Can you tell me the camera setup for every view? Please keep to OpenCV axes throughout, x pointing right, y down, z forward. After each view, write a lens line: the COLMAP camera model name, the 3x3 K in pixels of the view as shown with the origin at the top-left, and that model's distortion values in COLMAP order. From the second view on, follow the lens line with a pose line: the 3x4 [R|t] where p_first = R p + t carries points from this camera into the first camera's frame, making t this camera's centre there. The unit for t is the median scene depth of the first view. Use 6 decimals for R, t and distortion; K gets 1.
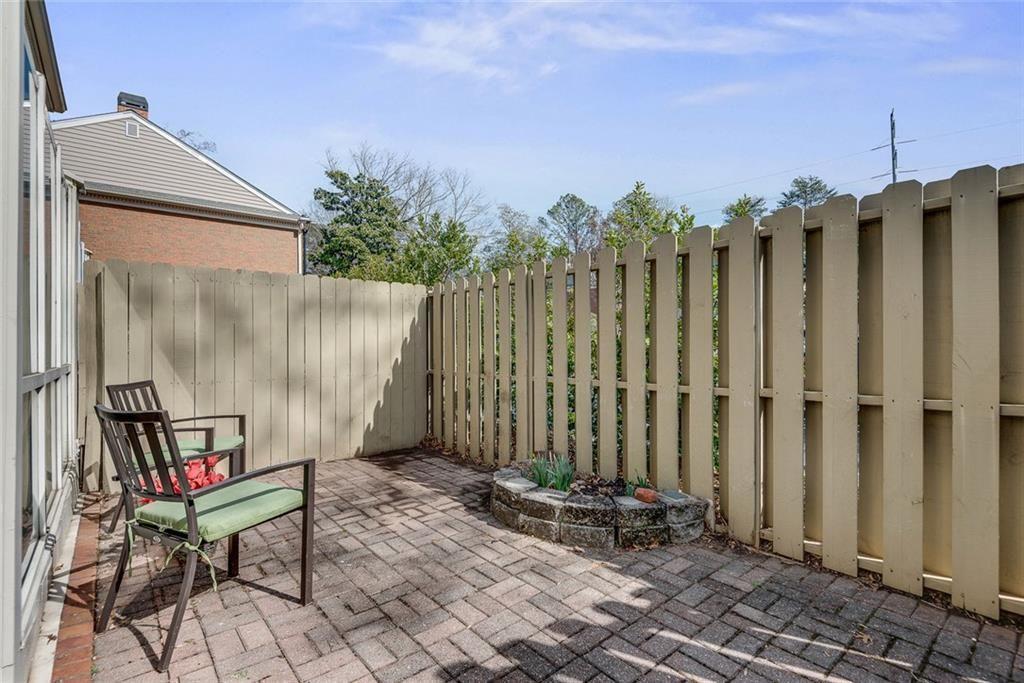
lens RADIAL K [[468.8, 0, 510.1], [0, 468.8, 341.0], [0, 0, 1]] dist [0.014150, -0.006219]
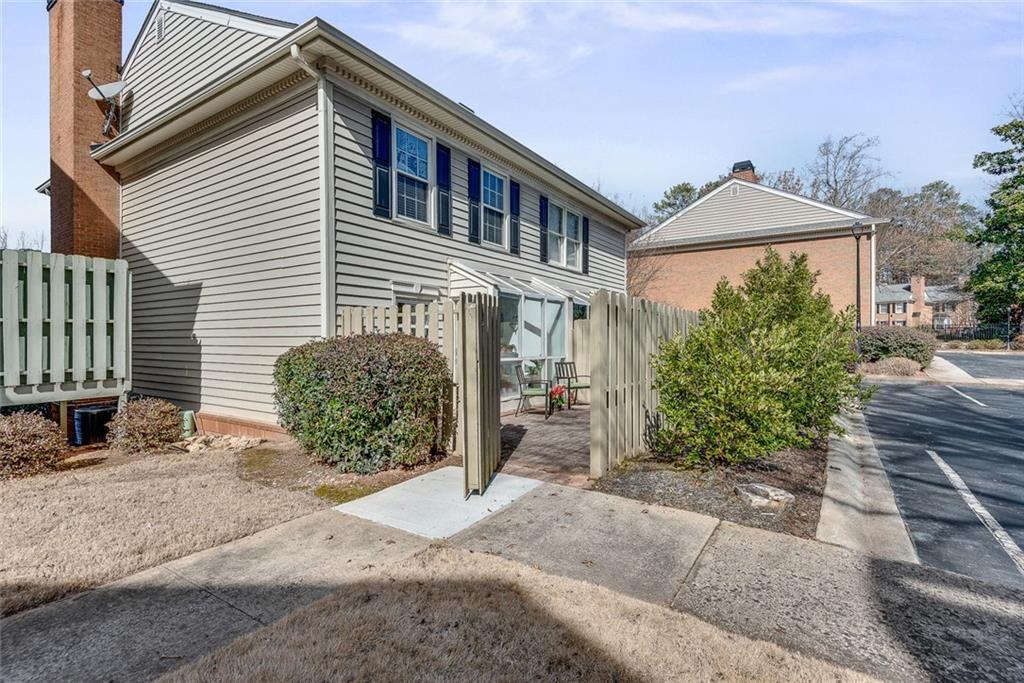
lens RADIAL K [[468.8, 0, 519.2], [0, 468.8, 337.0], [0, 0, 1]] dist [0.014150, -0.006219]
pose [[0.304900, 0.001843, -0.952383, 1.933599], [0.000763, 0.999997, 0.002180, -0.078814], [0.952384, -0.001391, 0.304898, -0.242703]]
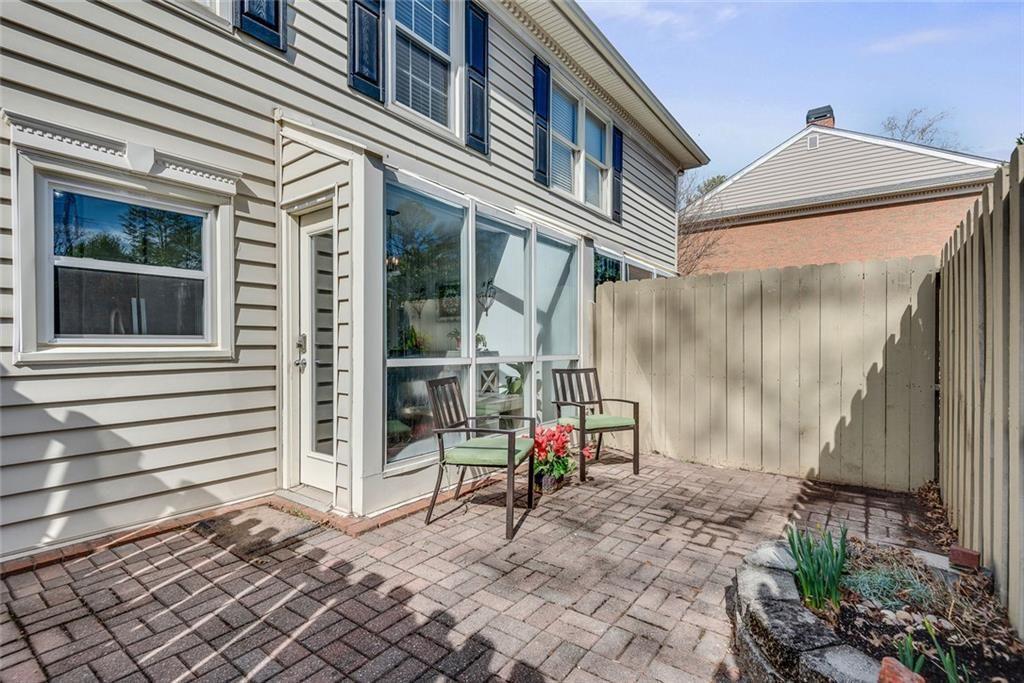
lens RADIAL K [[468.8, 0, 511.9], [0, 468.8, 347.7], [0, 0, 1]] dist [0.014150, -0.006219]
pose [[0.238351, 0.018374, -0.971005, 0.503280], [0.000705, 0.999817, 0.019093, -0.002144], [0.971179, -0.005235, 0.238295, 0.420628]]
